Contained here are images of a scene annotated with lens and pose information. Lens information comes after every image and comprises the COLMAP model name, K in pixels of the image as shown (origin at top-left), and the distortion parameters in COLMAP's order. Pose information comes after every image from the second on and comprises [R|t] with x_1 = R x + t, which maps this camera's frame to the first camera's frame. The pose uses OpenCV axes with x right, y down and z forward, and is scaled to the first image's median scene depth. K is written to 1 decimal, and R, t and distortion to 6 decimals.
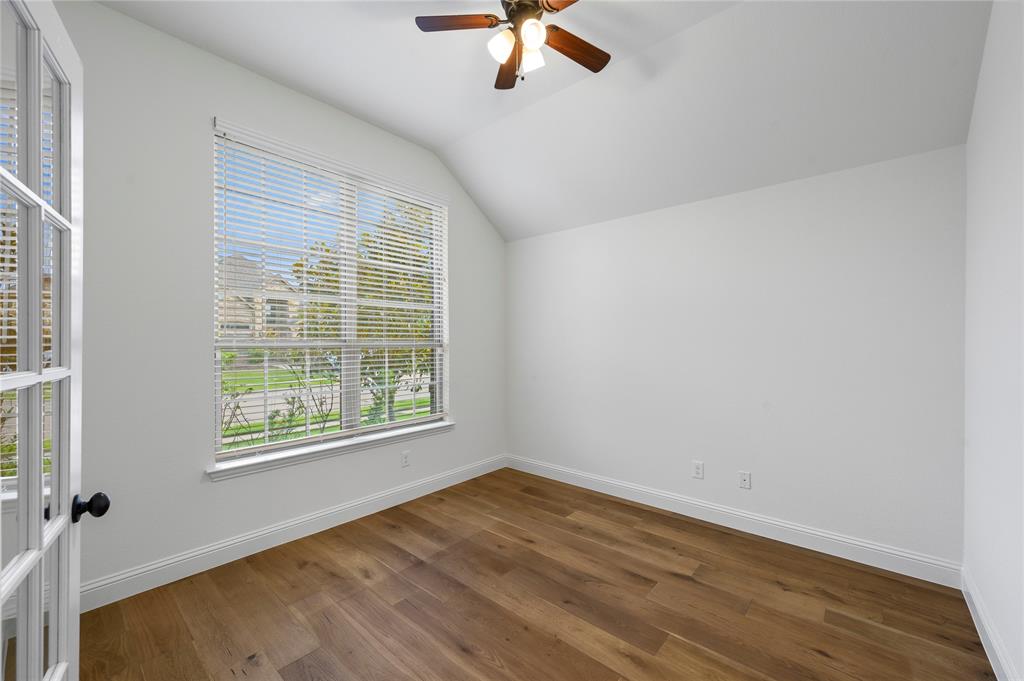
lens RADIAL K [[404.7, 0, 517.7], [0, 404.7, 340.3], [0, 0, 1]] dist [-0.000319, -0.001018]
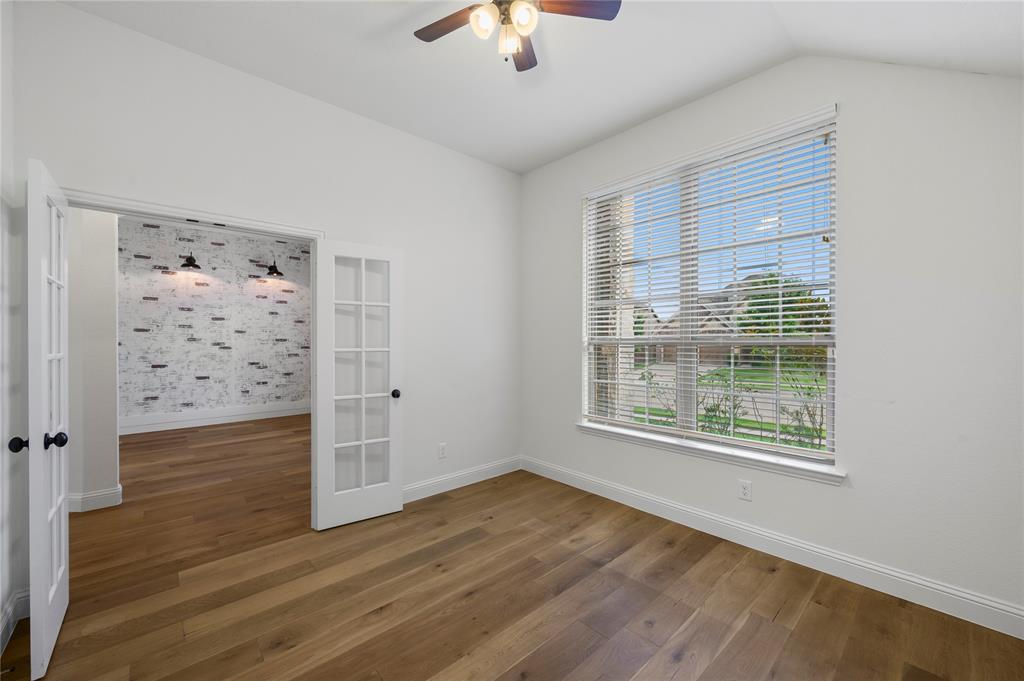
lens RADIAL K [[404.7, 0, 517.4], [0, 404.7, 343.5], [0, 0, 1]] dist [-0.000319, -0.001018]
pose [[-0.119099, 0.005122, -0.992869, 0.656174], [0.005977, 0.999972, 0.004442, 0.008441], [0.992864, -0.005406, -0.119127, 0.805468]]
